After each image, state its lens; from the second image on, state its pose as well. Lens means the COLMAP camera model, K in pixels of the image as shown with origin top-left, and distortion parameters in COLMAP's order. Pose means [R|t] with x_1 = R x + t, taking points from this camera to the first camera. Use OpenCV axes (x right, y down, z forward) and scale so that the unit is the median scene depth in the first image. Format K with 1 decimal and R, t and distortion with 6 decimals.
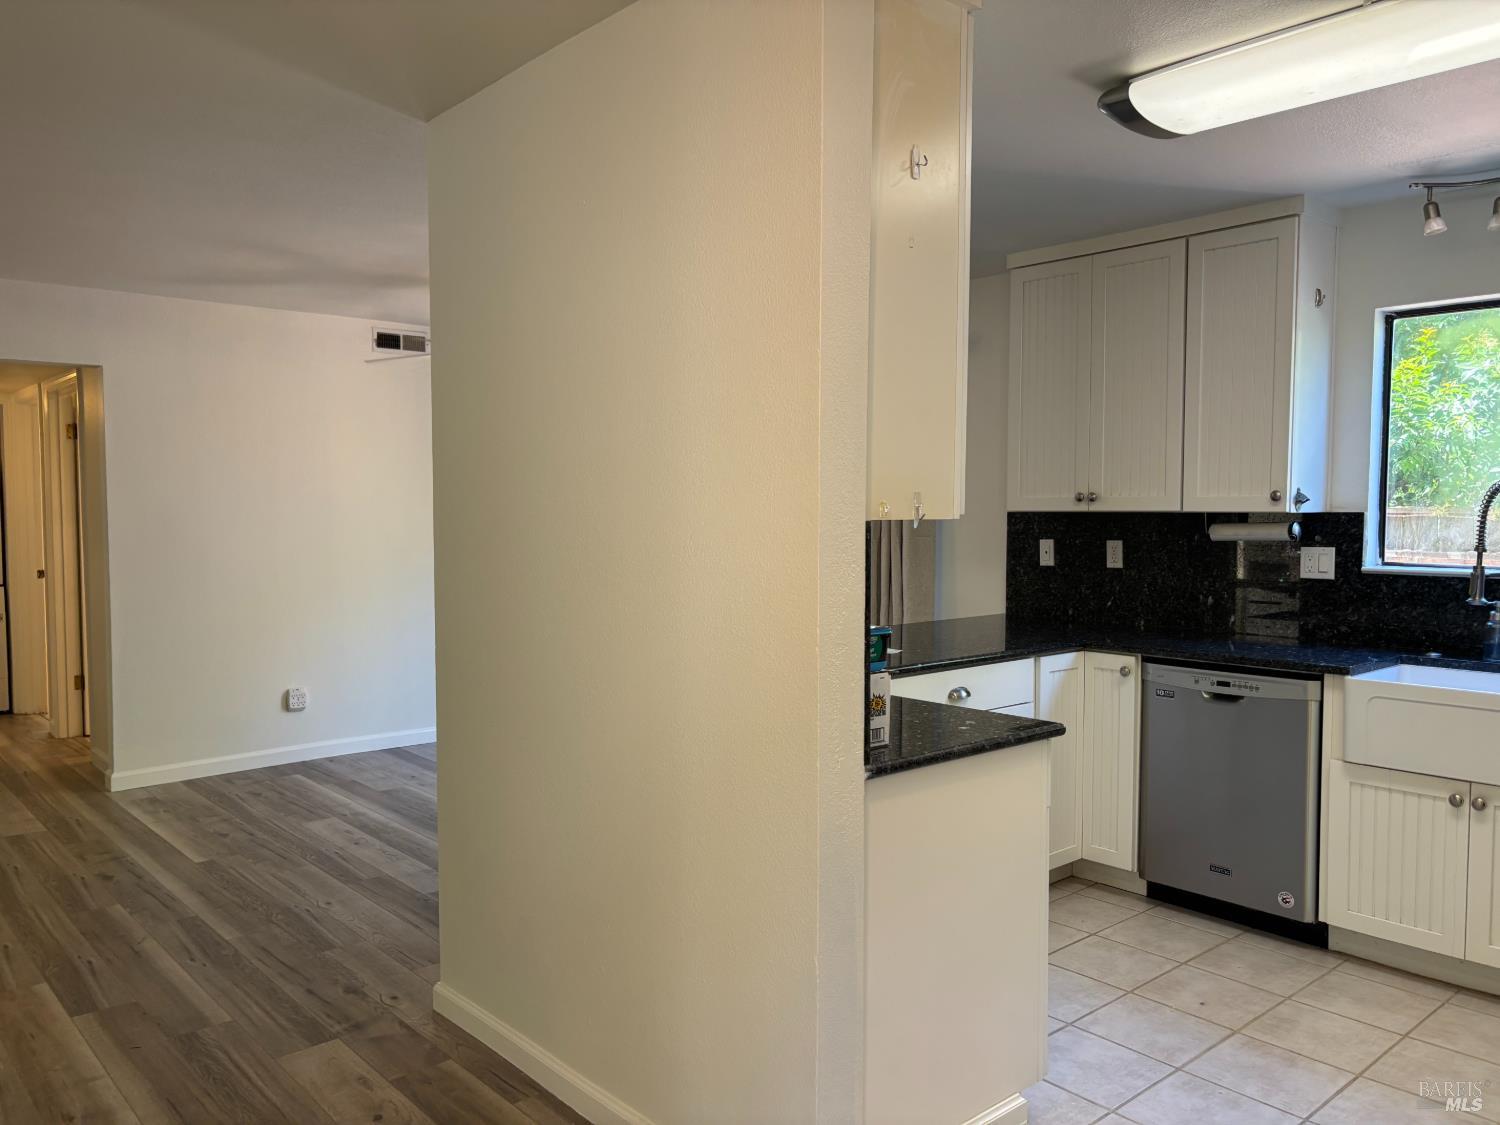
lens RADIAL K [[1138.1, 0, 743.3], [0, 1138.1, 557.5], [0, 0, 1]] dist [0.036560, -0.043512]
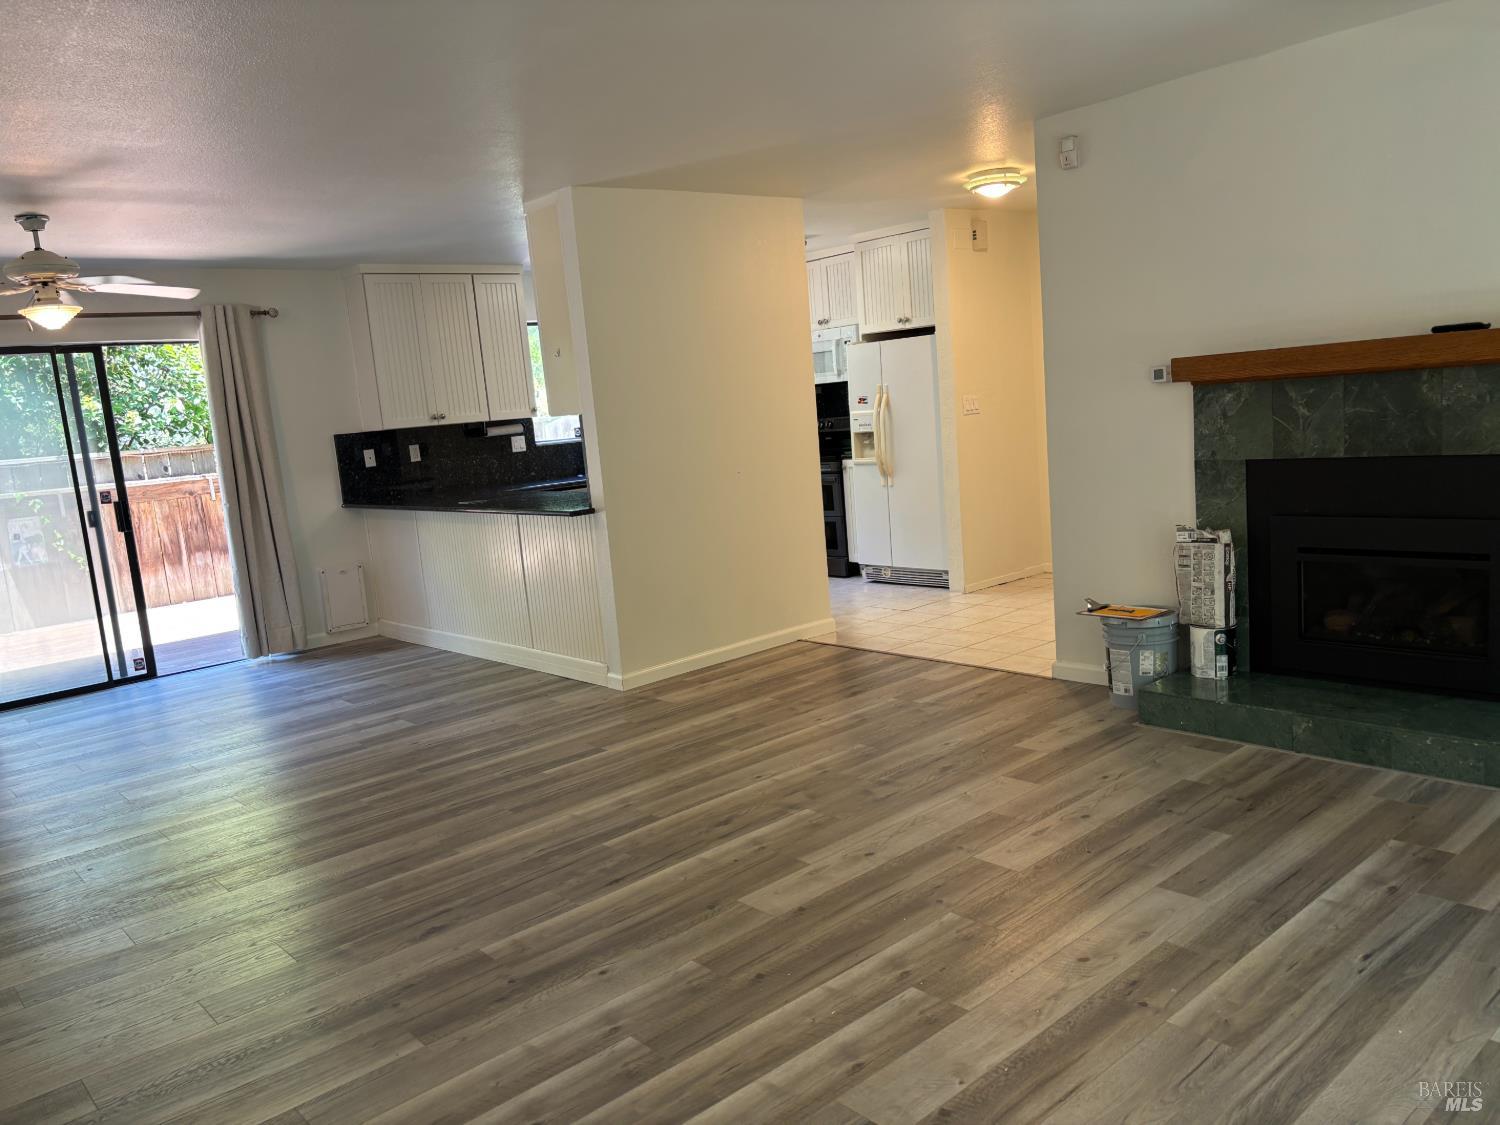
lens RADIAL K [[1138.1, 0, 751.5], [0, 1138.1, 569.6], [0, 0, 1]] dist [0.036560, -0.043512]
pose [[0.011446, -0.151464, 0.988397, -1.560284], [0.131765, 0.980070, 0.148662, -0.023105], [-0.991215, 0.128534, 0.031176, 0.563534]]
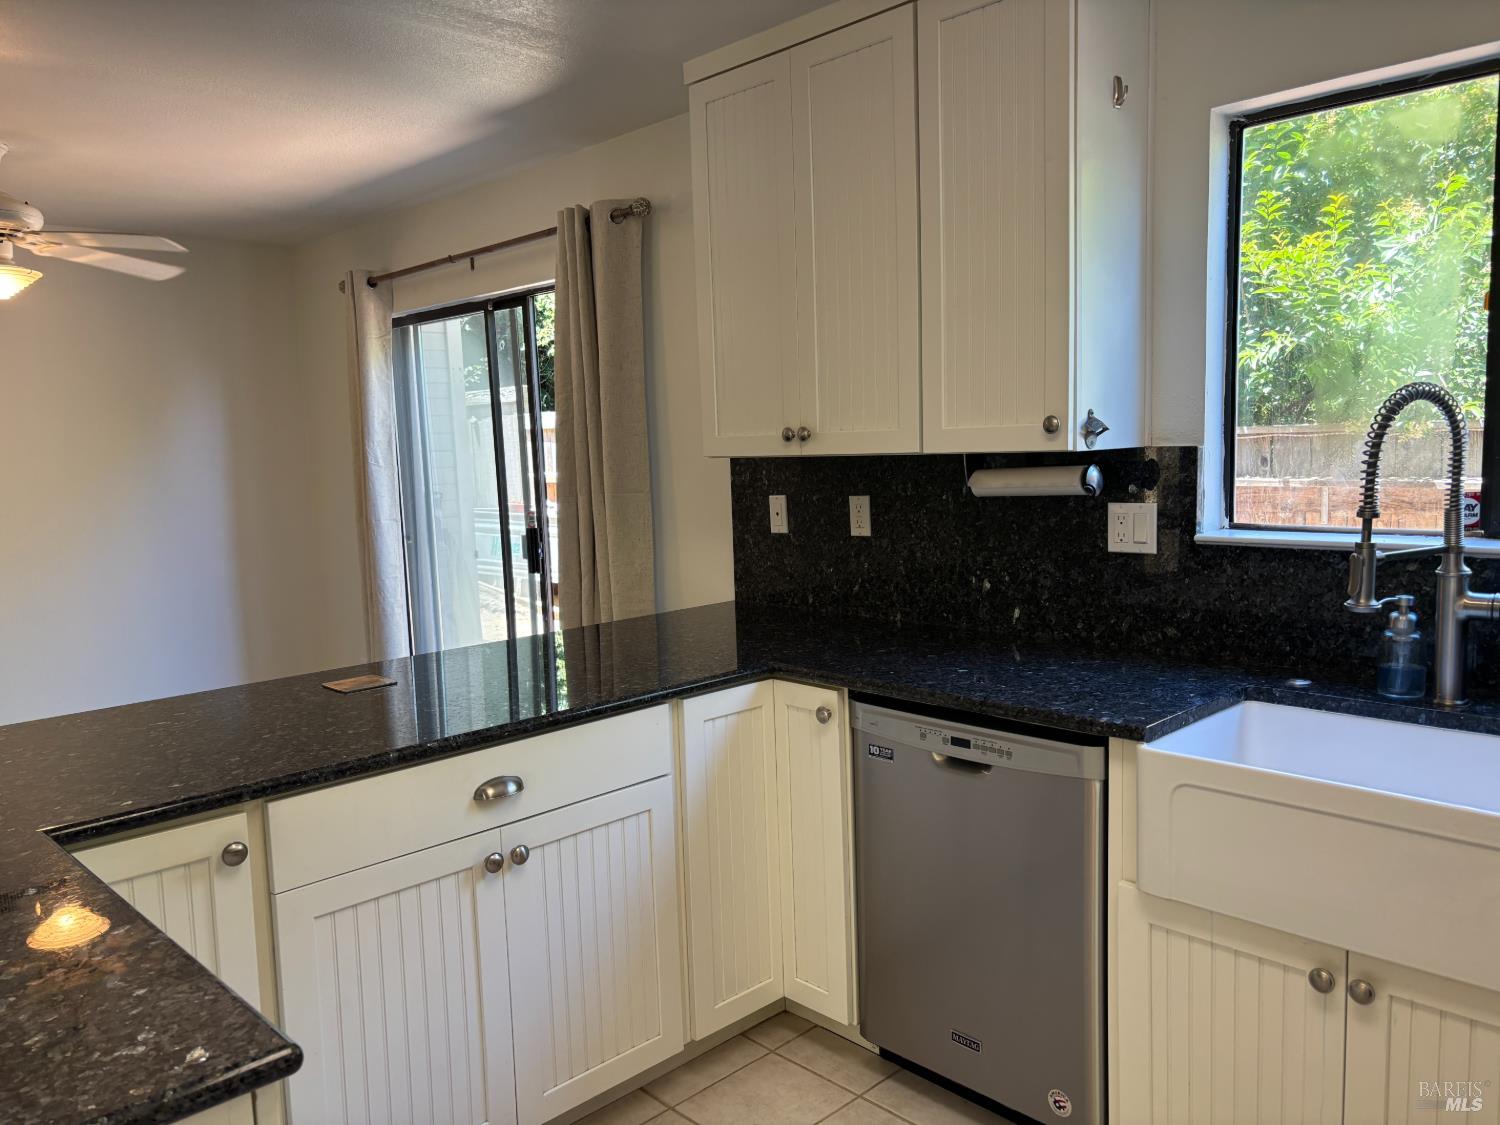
lens RADIAL K [[1138.1, 0, 749.2], [0, 1138.1, 557.7], [0, 0, 1]] dist [0.036560, -0.043512]
pose [[0.998437, -0.038706, 0.040316, 0.268885], [0.036175, 0.997437, 0.061730, -0.025703], [-0.042602, -0.060175, 0.997278, 0.384469]]
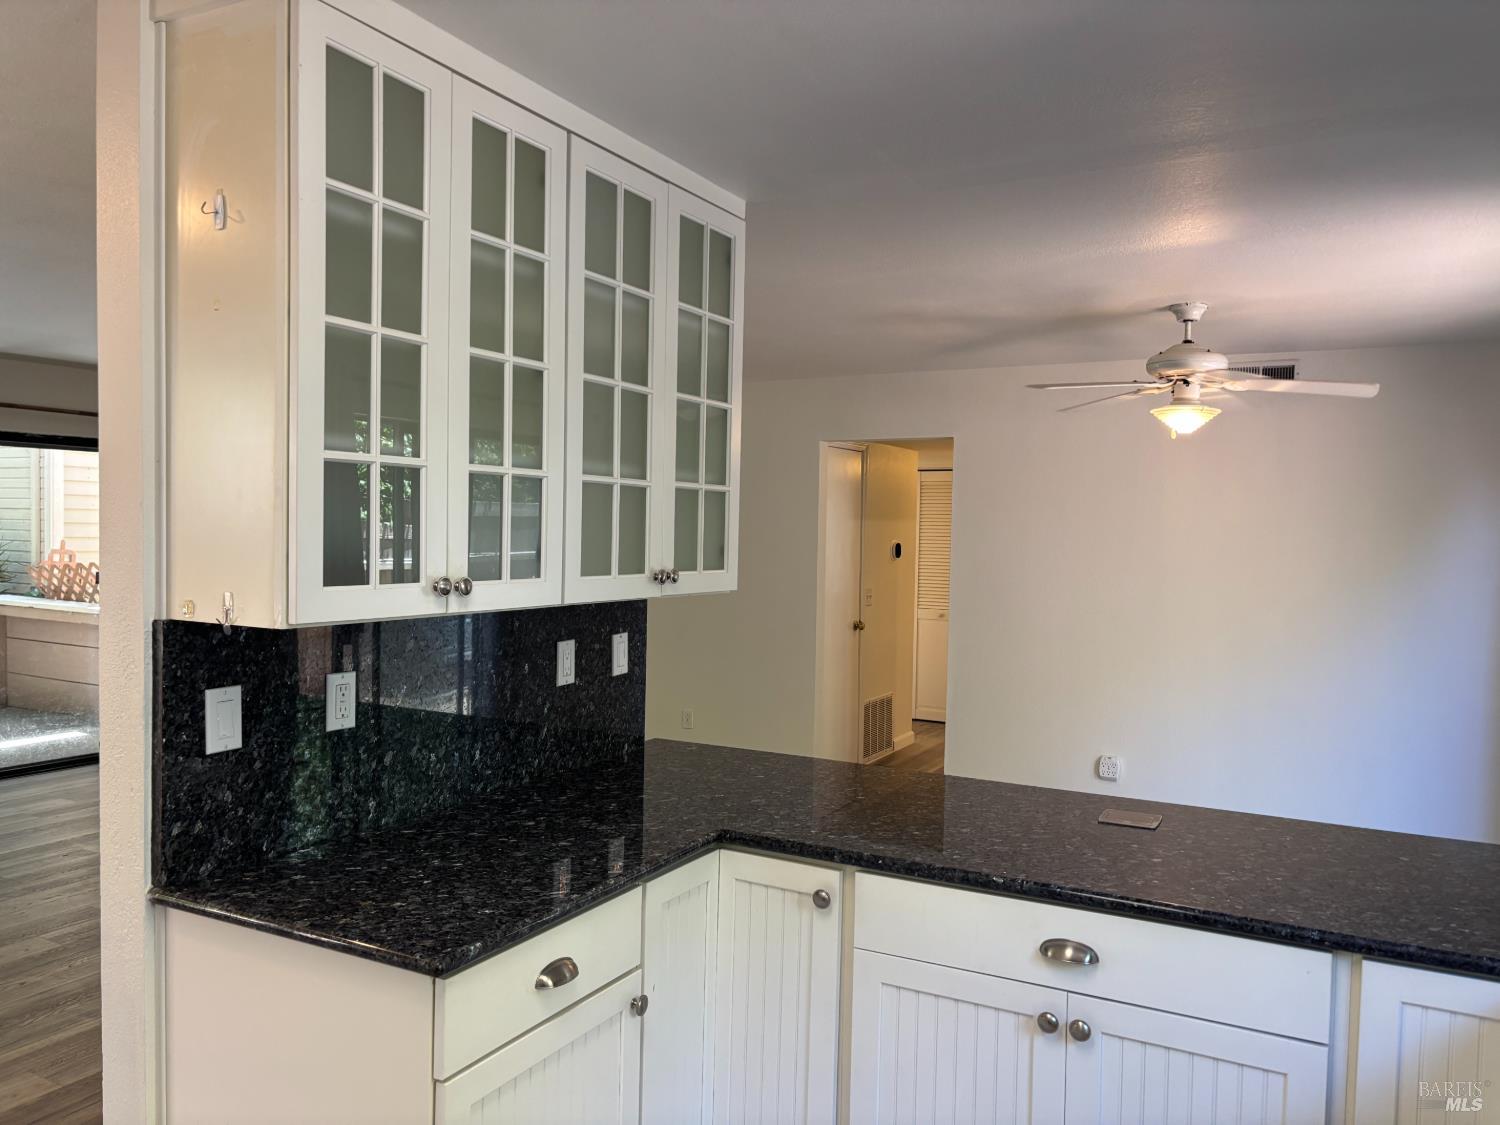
lens RADIAL K [[1138.1, 0, 740.7], [0, 1138.1, 570.5], [0, 0, 1]] dist [0.036560, -0.043512]
pose [[0.336266, 0.043669, -0.940754, 0.596196], [-0.063577, 0.997698, 0.023588, -0.065240], [0.939619, 0.051879, 0.338268, 0.584127]]
